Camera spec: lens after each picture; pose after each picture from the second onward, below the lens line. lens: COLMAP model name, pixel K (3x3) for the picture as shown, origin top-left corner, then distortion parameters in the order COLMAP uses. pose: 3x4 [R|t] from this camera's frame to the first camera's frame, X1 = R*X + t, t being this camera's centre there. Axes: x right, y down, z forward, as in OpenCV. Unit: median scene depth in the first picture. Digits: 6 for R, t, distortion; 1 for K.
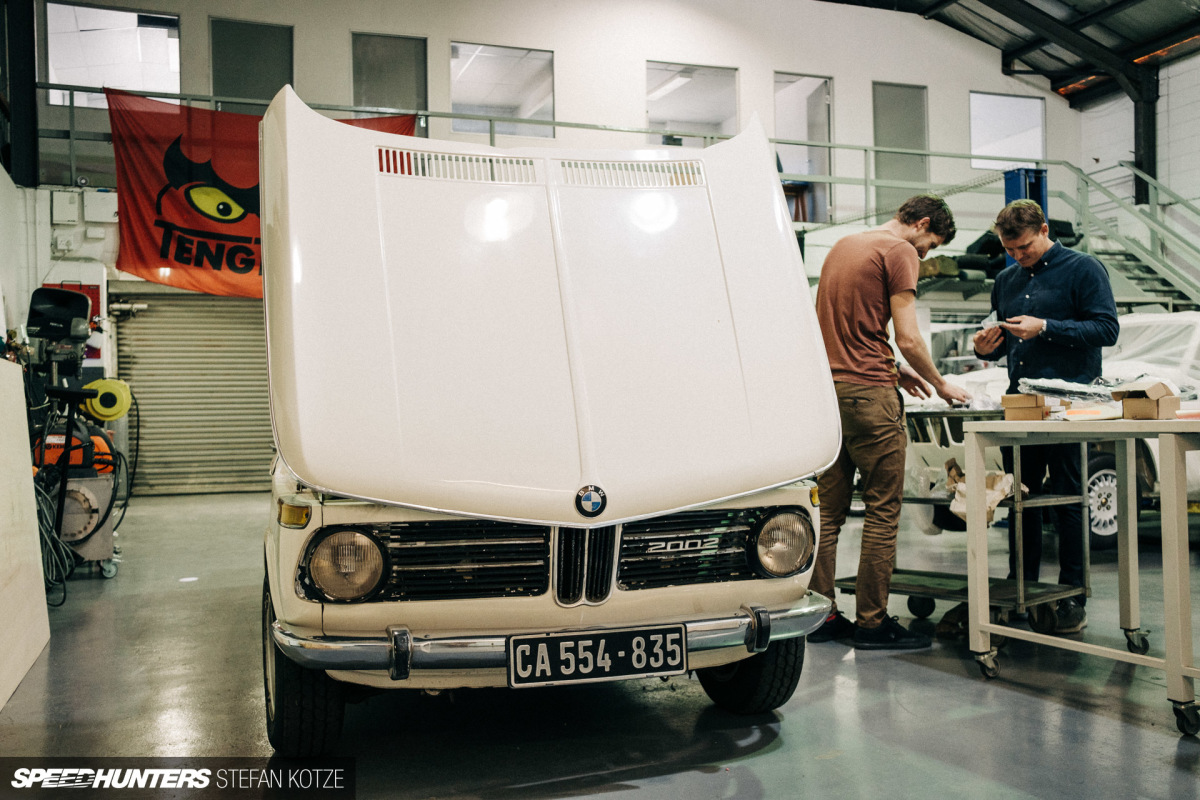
lens RADIAL K [[1143.7, 0, 598.1], [0, 1143.7, 406.2], [0, 0, 1]] dist [-0.020259, 0.000000]
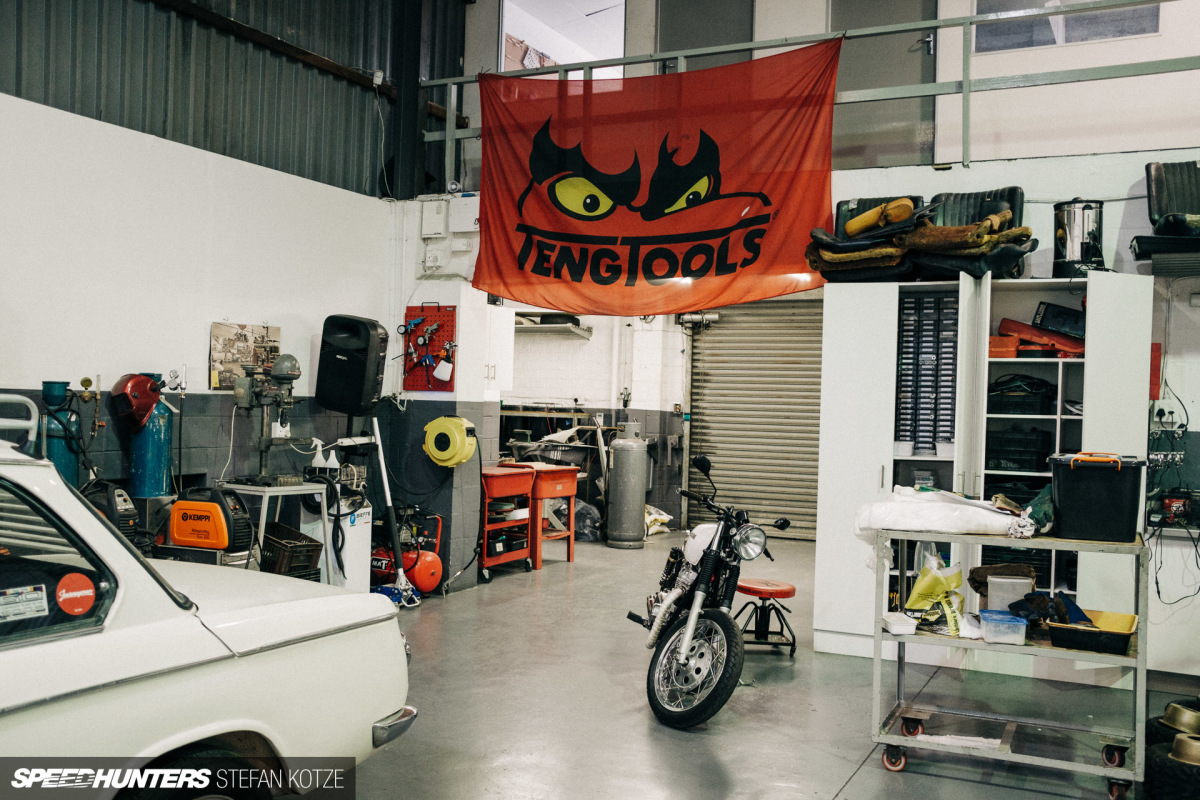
lens RADIAL K [[1143.7, 0, 598.6], [0, 1143.7, 393.6], [0, 0, 1]] dist [-0.020259, 0.000000]
pose [[0.687772, 0.028687, -0.725360, 0.252921], [-0.028840, 0.999510, 0.012184, -0.051561], [0.725354, 0.012539, 0.688262, 0.465019]]
